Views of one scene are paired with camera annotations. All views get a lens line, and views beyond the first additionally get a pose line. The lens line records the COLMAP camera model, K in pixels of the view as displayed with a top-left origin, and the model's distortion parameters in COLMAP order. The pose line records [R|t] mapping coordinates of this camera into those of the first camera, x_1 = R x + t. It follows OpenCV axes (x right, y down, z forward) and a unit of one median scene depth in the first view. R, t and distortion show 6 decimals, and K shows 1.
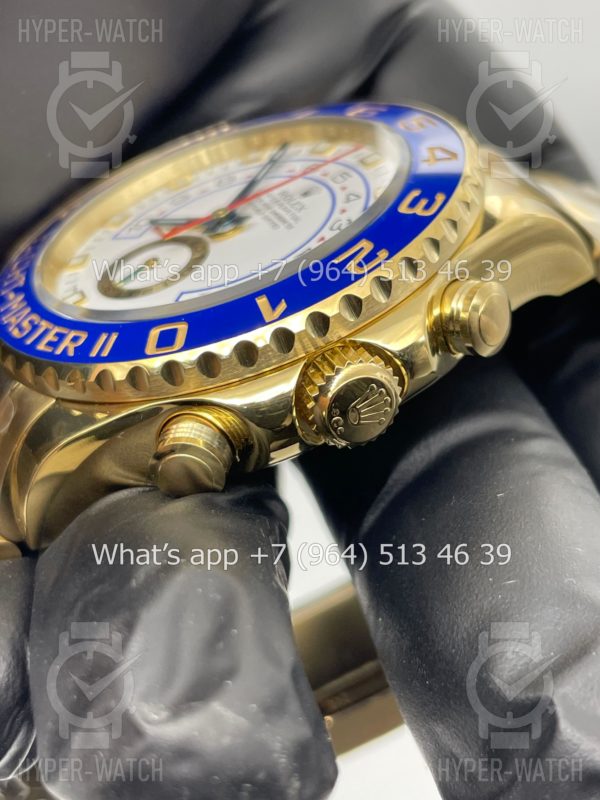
lens RADIAL K [[1225.8, 0, 300.0], [0, 1225.8, 400.0], [0, 0, 1]] dist [0.123369, 0.008527]
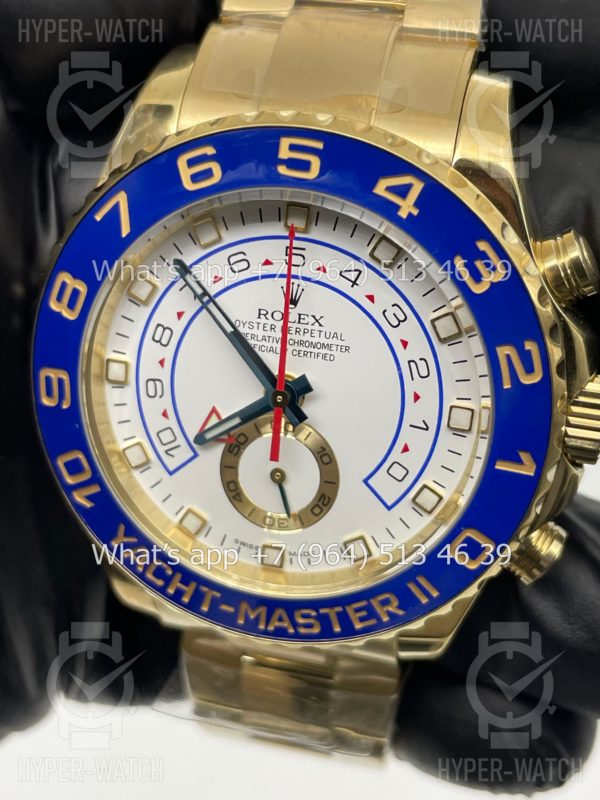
lens RADIAL K [[1226.2, 0, 303.8], [0, 1226.2, 385.0], [0, 0, 1]] dist [0.109180, -0.112963]
pose [[0.482790, -0.874838, -0.039649, -0.010509], [0.567852, 0.278267, 0.774668, -0.944501], [-0.666677, -0.396517, 0.631123, 0.445276]]
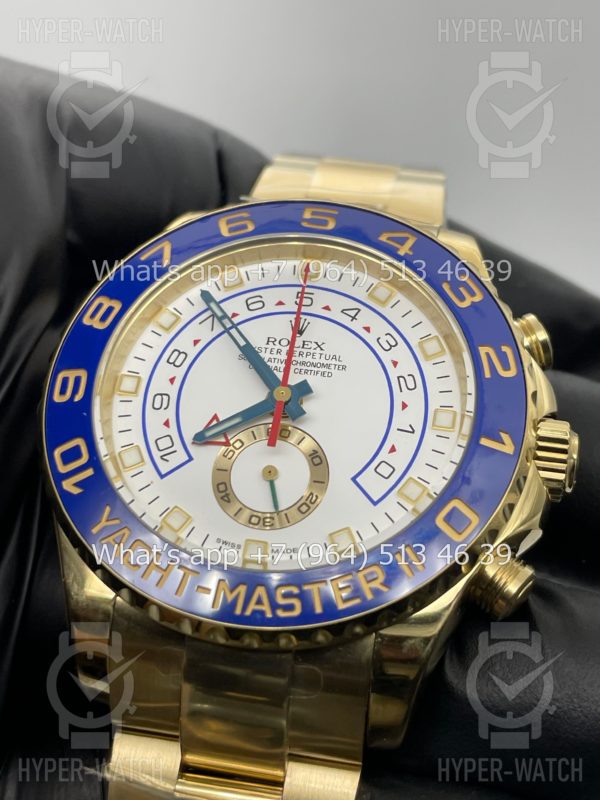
lens RADIAL K [[1250.6, 0, 300.0], [0, 1250.6, 400.0], [0, 0, 1]] dist [0.101585, 0.002292]
pose [[0.520642, -0.586230, 0.620698, -0.777717], [0.412113, 0.809261, 0.418641, -0.635081], [-0.747727, 0.037836, 0.662928, 0.322498]]
